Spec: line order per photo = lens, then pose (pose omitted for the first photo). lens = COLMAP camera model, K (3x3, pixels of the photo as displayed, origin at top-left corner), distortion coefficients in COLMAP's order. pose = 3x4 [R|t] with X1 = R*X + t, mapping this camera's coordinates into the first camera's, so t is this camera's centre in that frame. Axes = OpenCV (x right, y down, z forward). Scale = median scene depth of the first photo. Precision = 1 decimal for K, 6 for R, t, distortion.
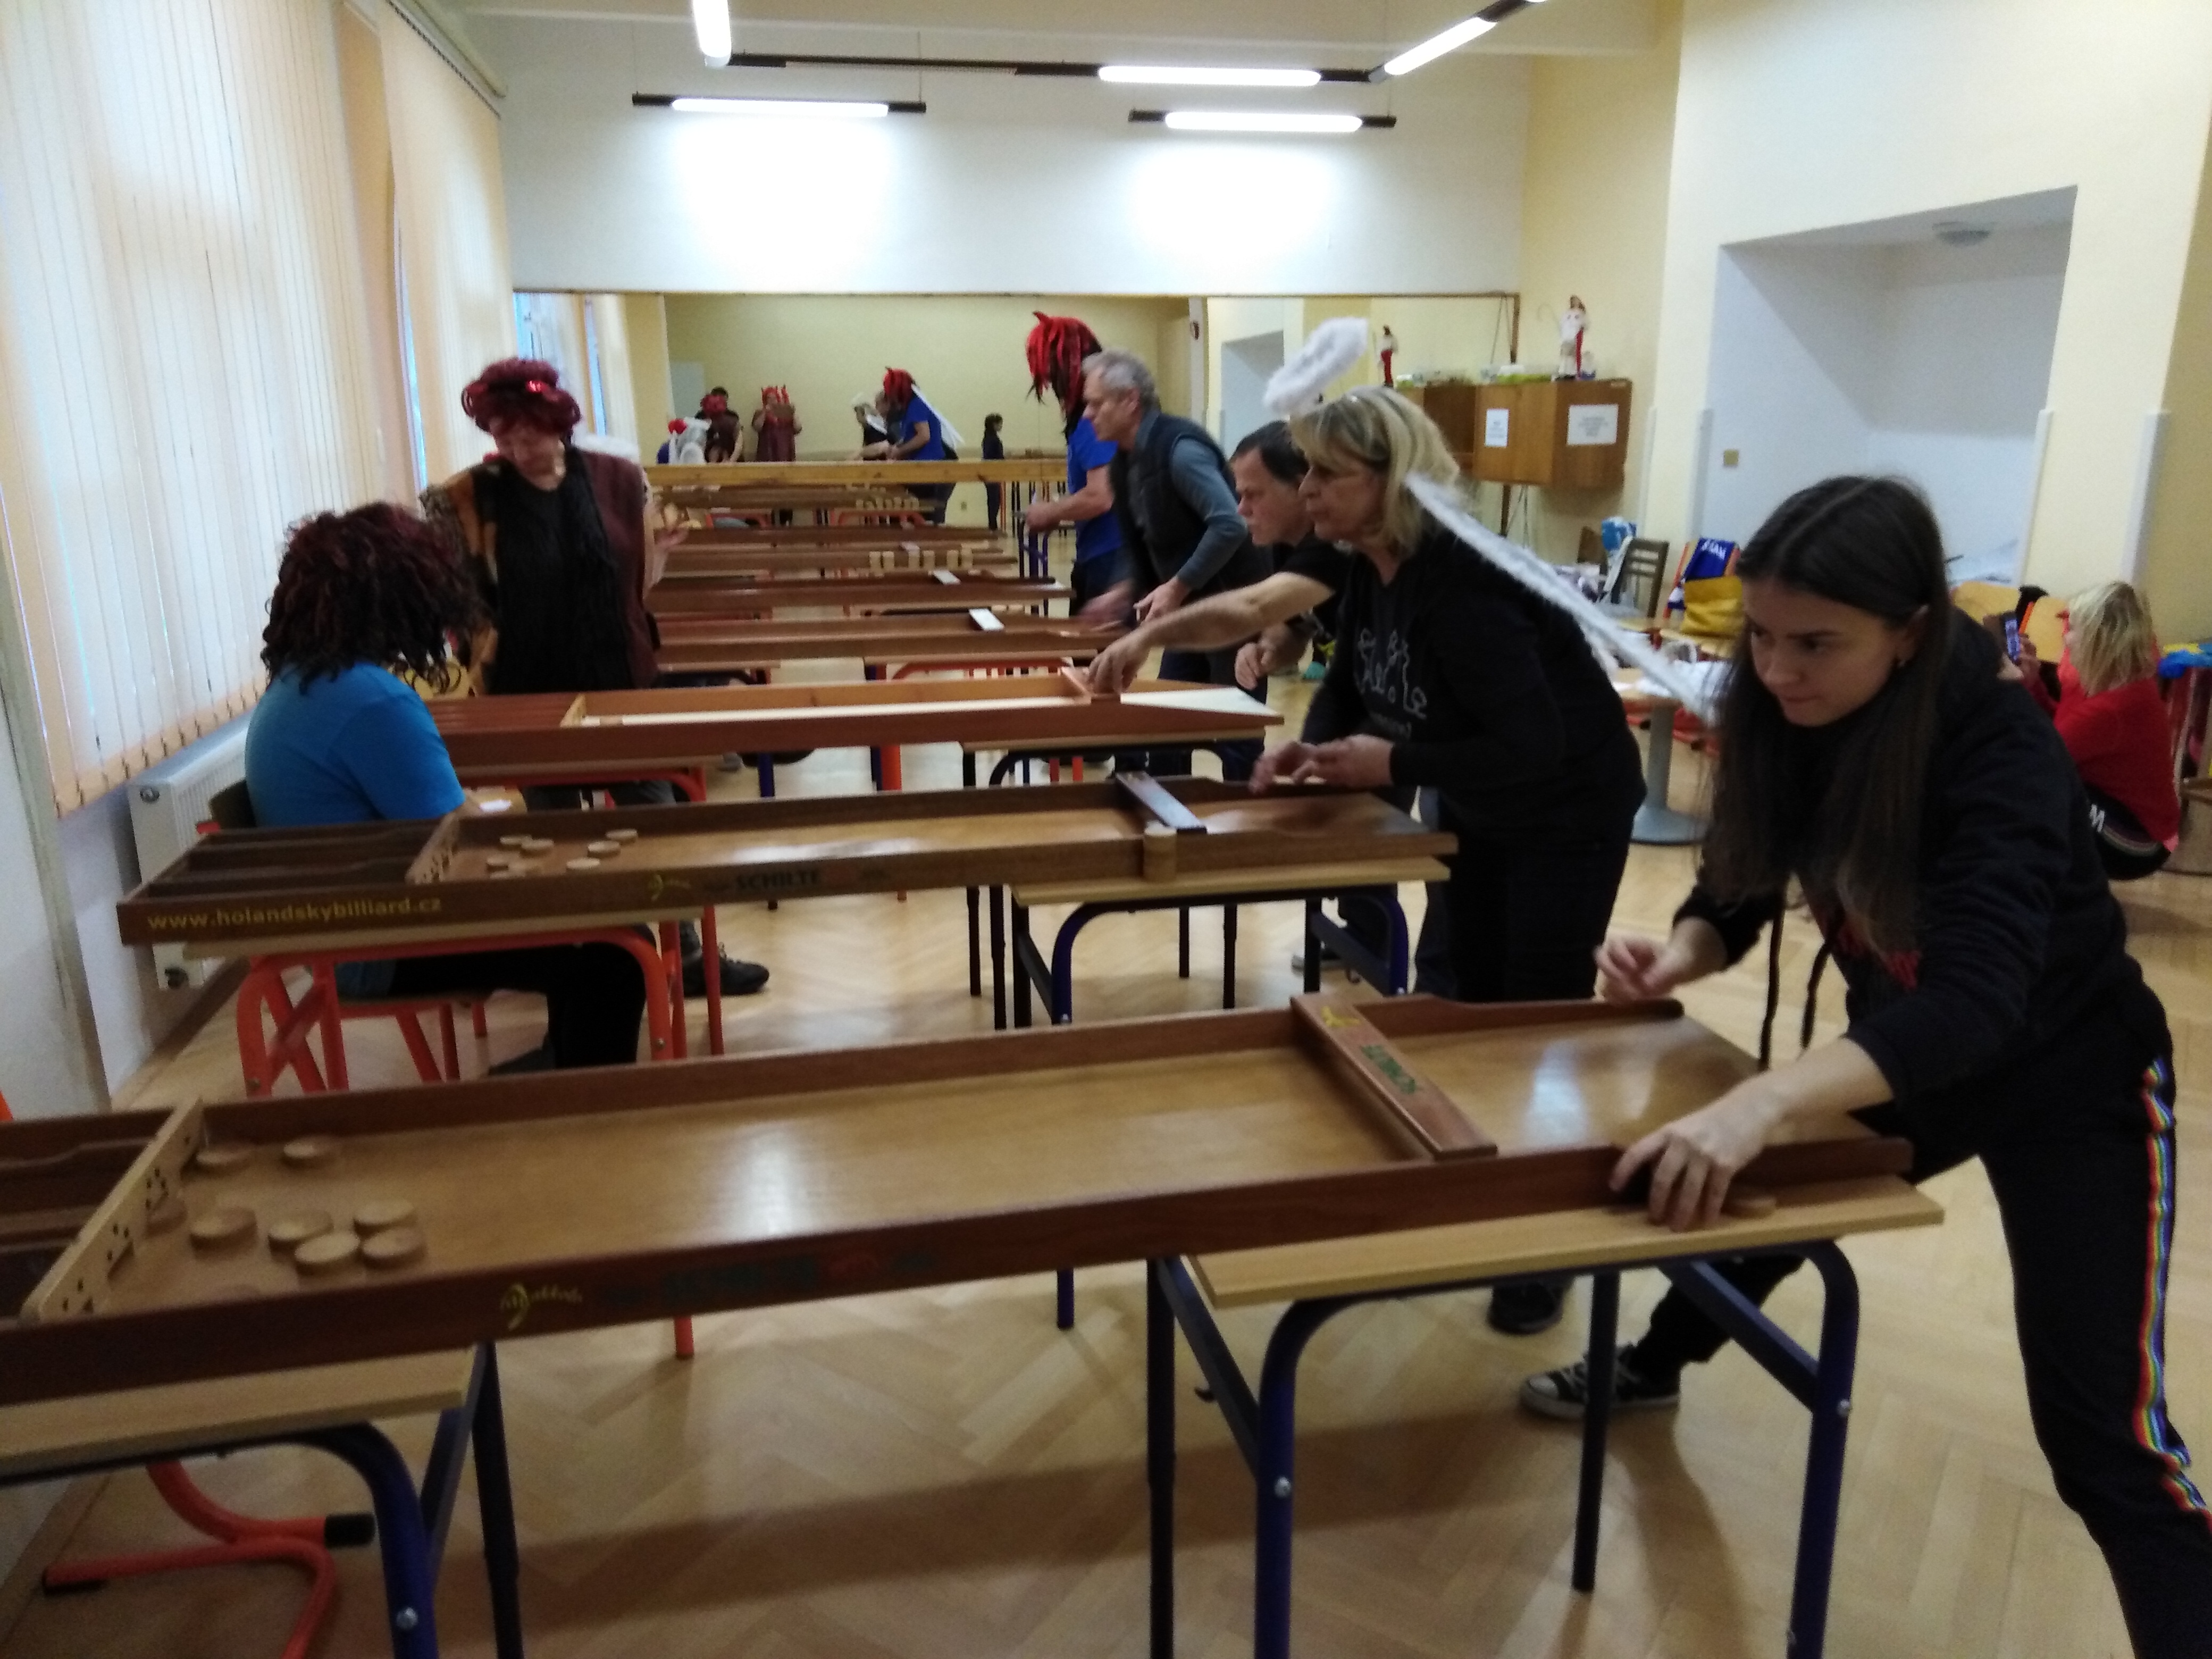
lens RADIAL K [[1623.8, 0, 1106.0], [0, 1623.8, 829.5], [0, 0, 1]] dist [0.001604, 0.007659]
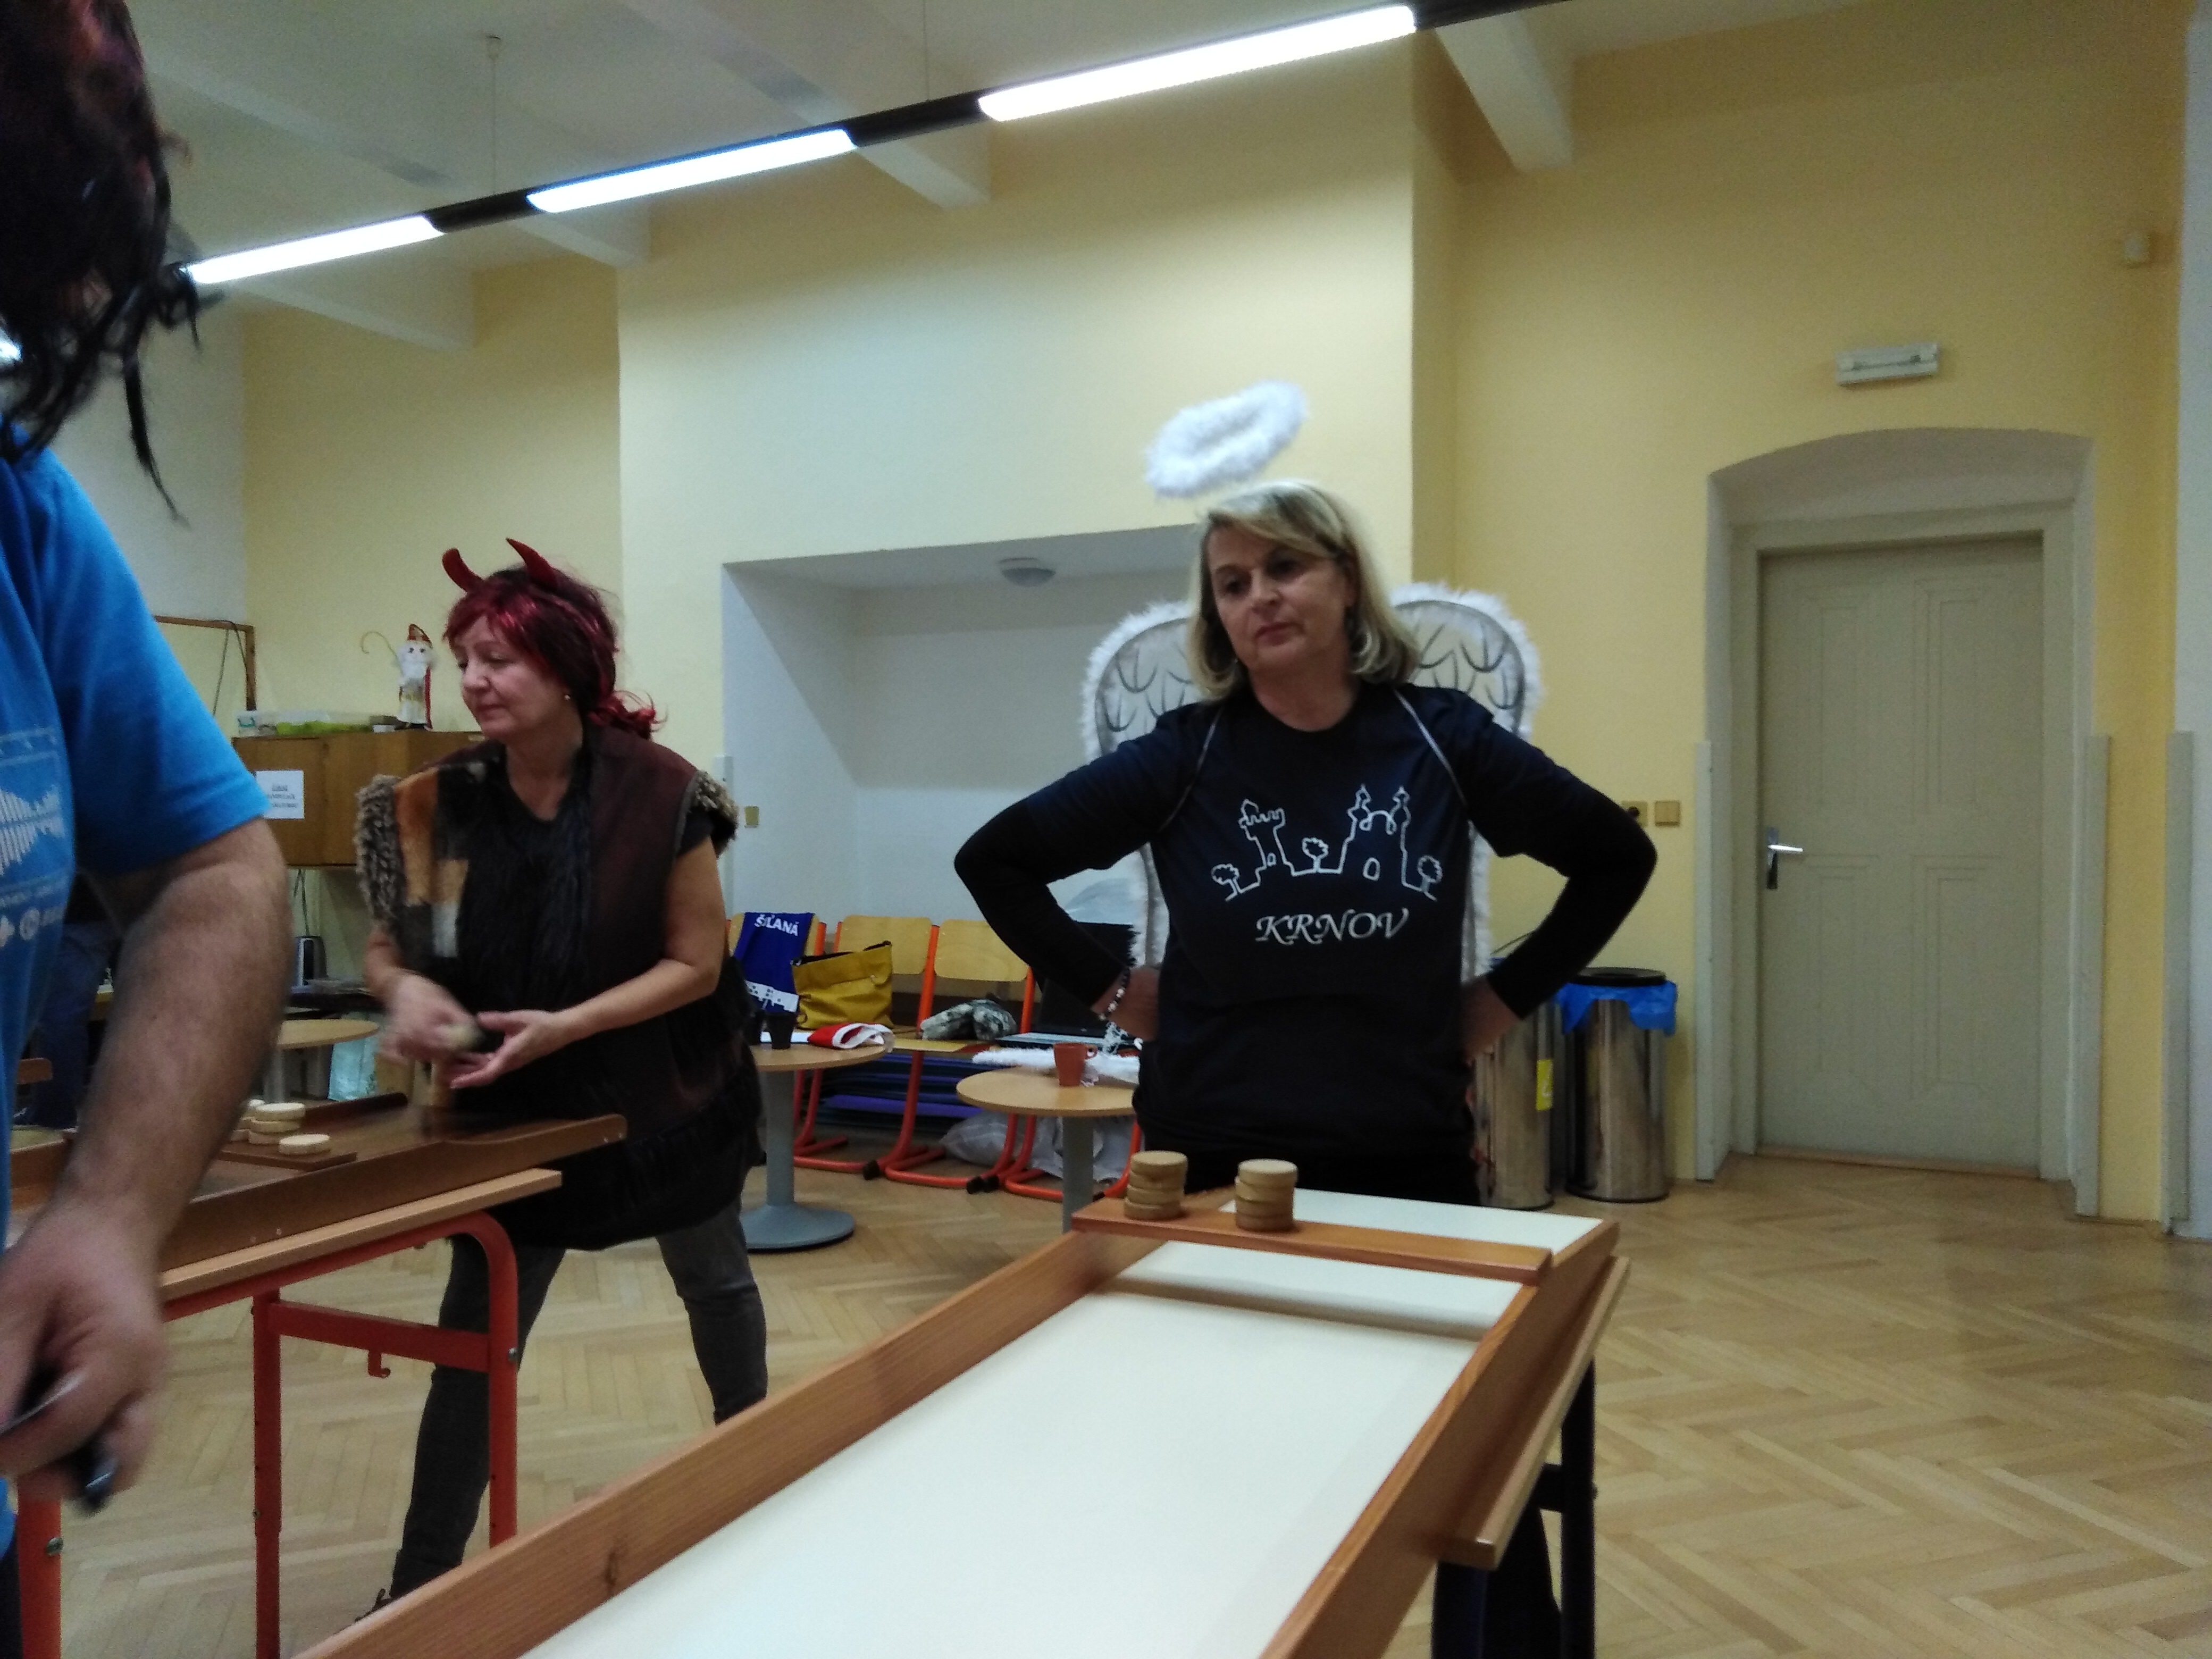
lens RADIAL K [[1623.8, 0, 1106.0], [0, 1623.8, 829.5], [0, 0, 1]] dist [0.001604, 0.007659]
pose [[0.600653, -0.001275, 0.799509, -0.156731], [0.201791, 0.967865, -0.150057, -0.064332], [-0.773626, 0.251466, 0.581608, 0.392566]]
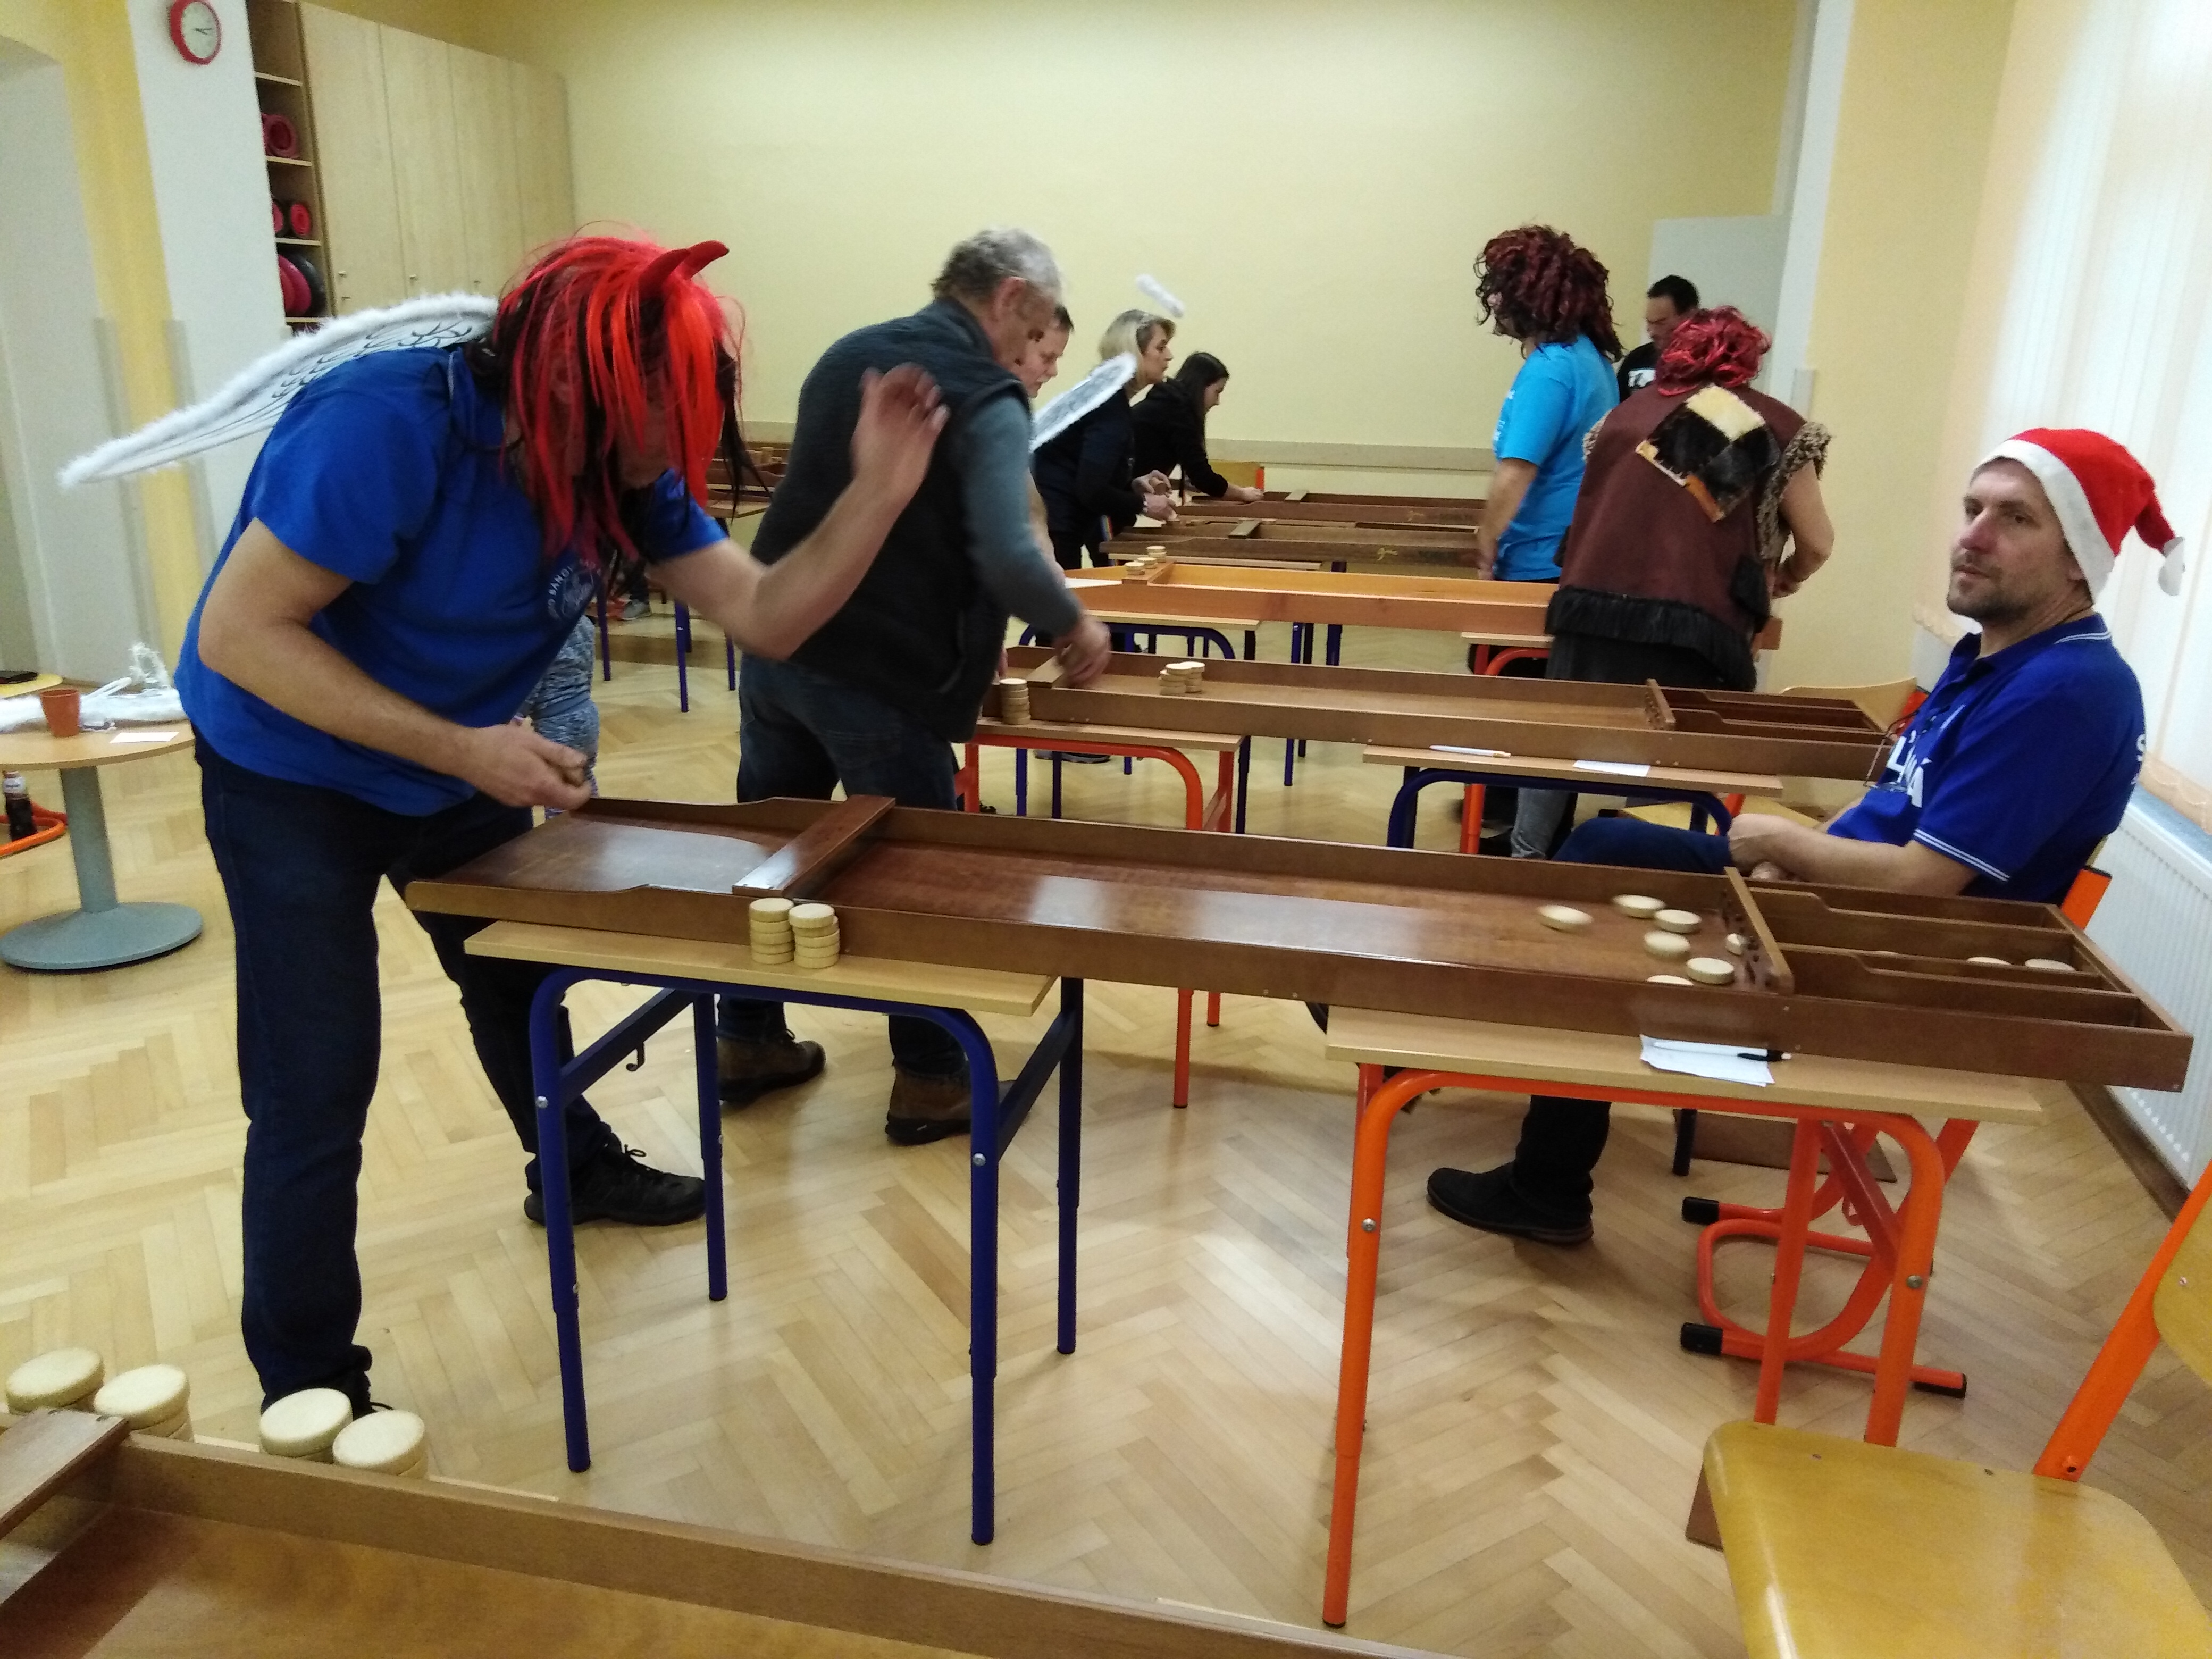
lens RADIAL K [[1623.8, 0, 1106.0], [0, 1623.8, 829.5], [0, 0, 1]] dist [0.001604, 0.007659]
pose [[-0.911394, -0.130864, 0.390174, -0.229719], [0.094573, 0.856120, 0.508050, -0.264478], [-0.400521, 0.499934, -0.767886, 1.007934]]
